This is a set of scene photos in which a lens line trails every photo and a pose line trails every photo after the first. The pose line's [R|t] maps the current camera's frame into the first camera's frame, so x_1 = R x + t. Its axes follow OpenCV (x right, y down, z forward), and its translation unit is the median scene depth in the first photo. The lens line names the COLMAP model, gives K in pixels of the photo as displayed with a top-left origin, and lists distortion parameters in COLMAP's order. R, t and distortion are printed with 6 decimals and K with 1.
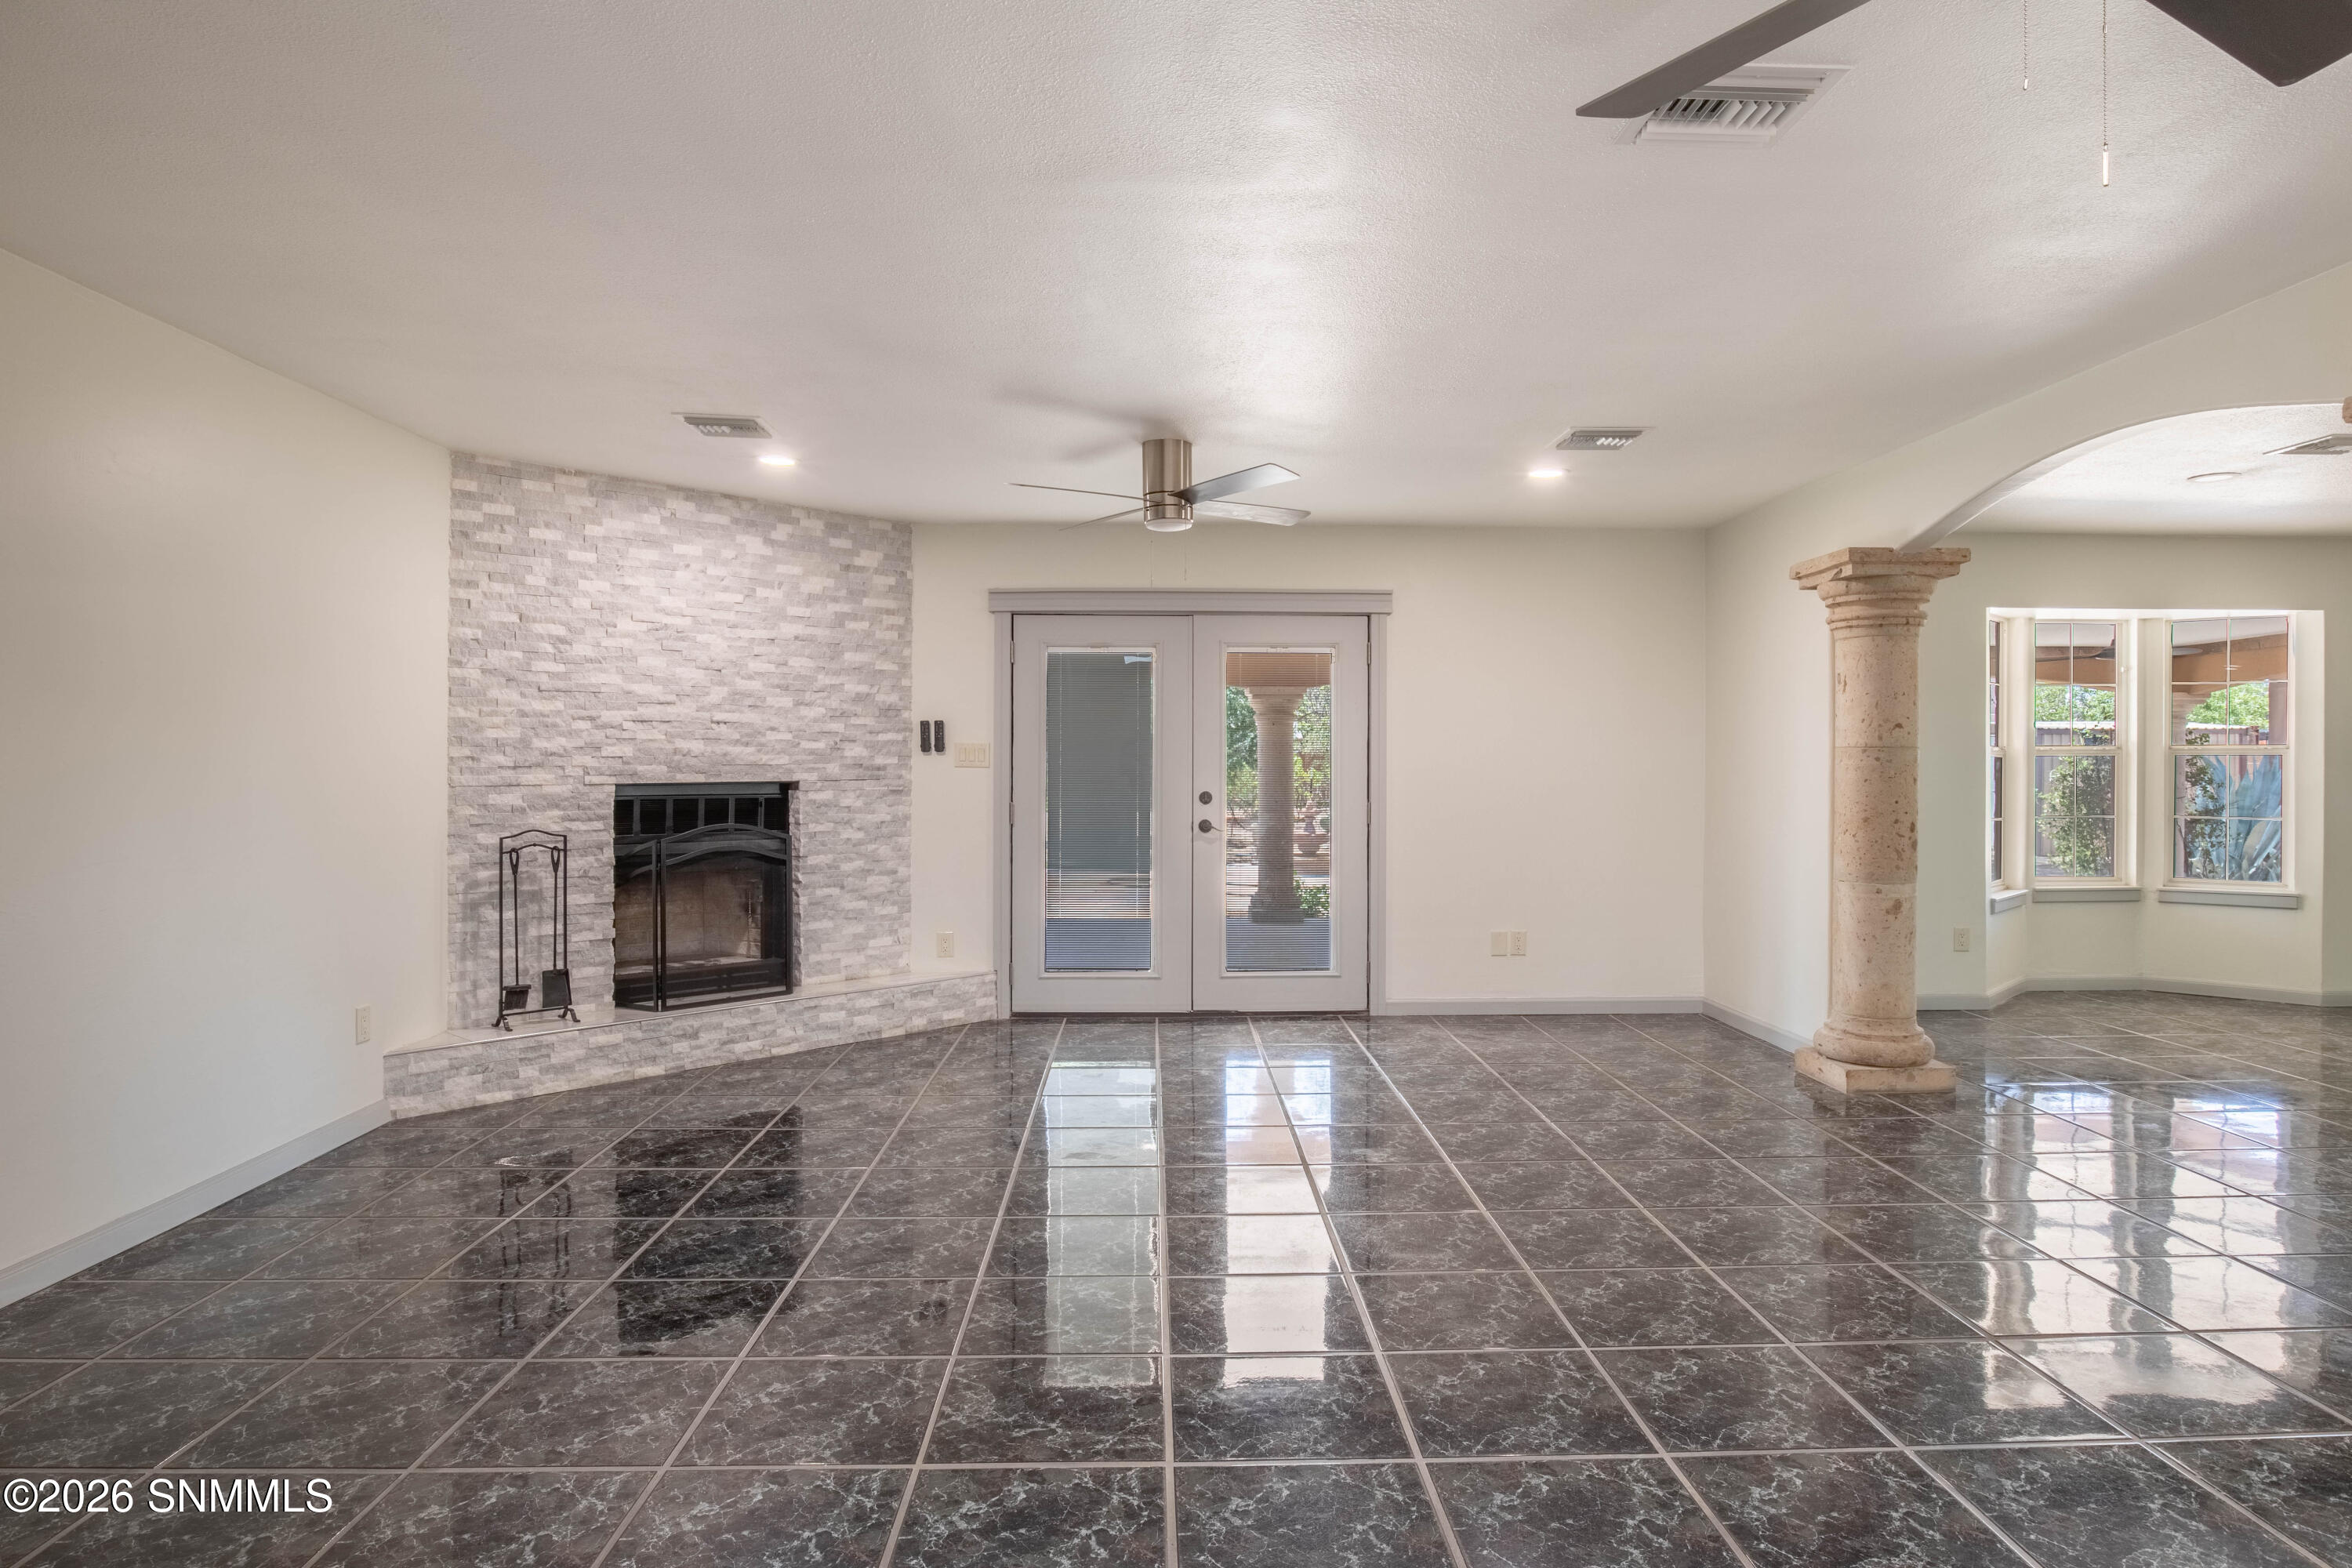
lens RADIAL K [[1378.9, 0, 1178.2], [0, 1378.9, 766.4], [0, 0, 1]] dist [-0.028082, 0.004143]
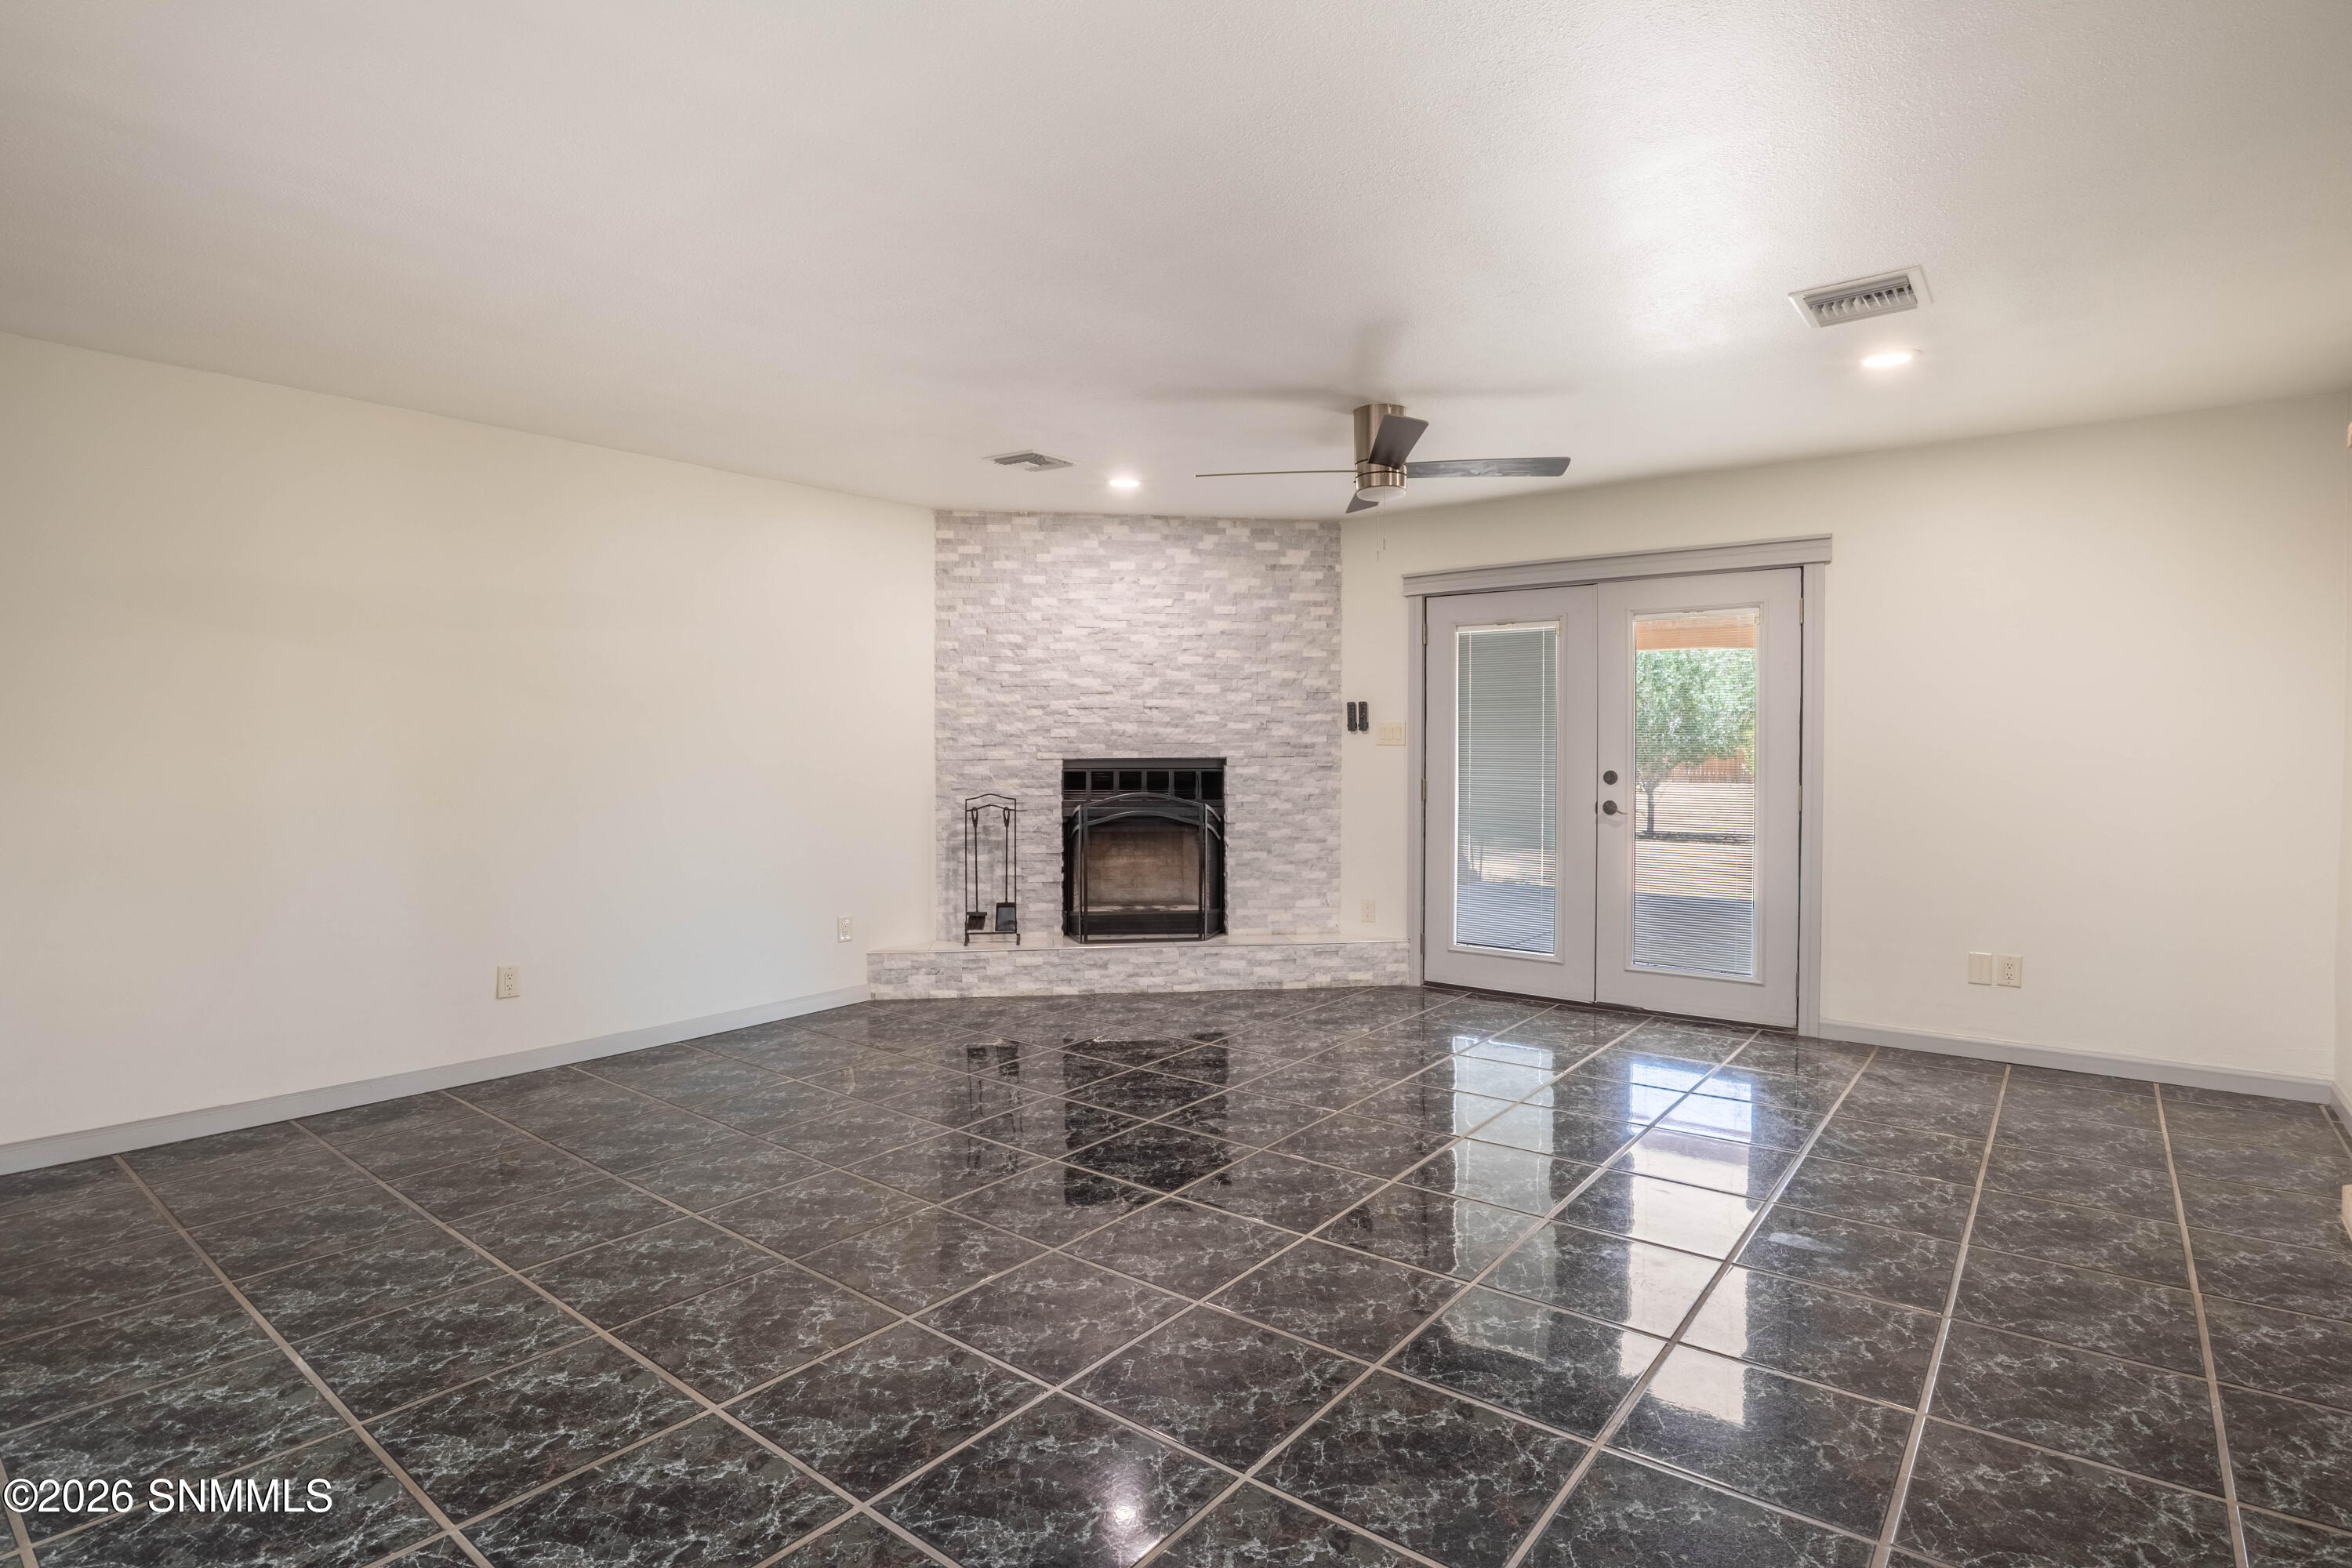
lens RADIAL K [[1178.5, 0, 1170.7], [0, 1178.5, 768.8], [0, 0, 1]] dist [-0.045855, 0.010692]
pose [[0.769532, 0.011298, -0.638508, 0.335005], [0.001607, 0.999806, 0.019627, 0.000807], [0.638606, -0.016130, 0.769365, 0.223861]]
